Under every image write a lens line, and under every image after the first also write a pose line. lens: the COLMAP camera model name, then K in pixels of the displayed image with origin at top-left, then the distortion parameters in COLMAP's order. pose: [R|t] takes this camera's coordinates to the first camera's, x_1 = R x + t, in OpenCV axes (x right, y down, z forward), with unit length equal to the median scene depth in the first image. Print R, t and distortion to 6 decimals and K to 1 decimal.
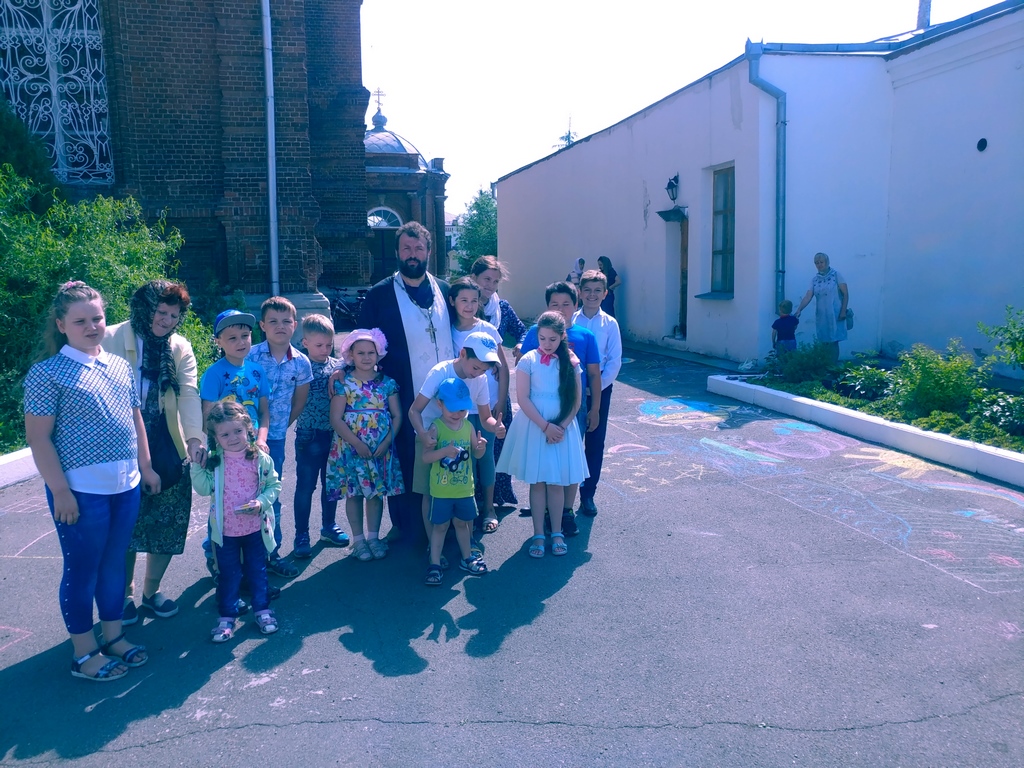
lens RADIAL K [[794.0, 0, 512.0], [0, 794.0, 384.0], [0, 0, 1]] dist [-0.001642, -0.008959]
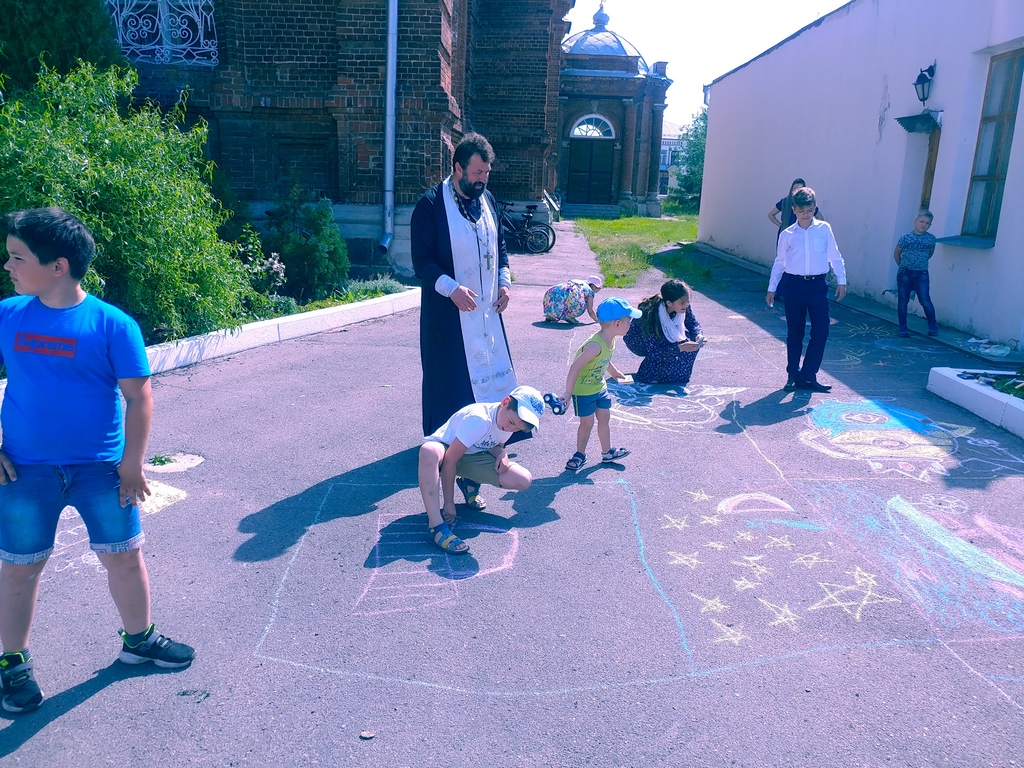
lens RADIAL K [[806.2, 0, 527.5], [0, 806.2, 386.7], [0, 0, 1]] dist [-0.029044, 0.065413]
pose [[0.966953, 0.104200, -0.232688, 0.058761], [-0.079894, 0.990540, 0.111571, -0.030854], [0.242113, -0.089294, 0.966130, 0.203953]]
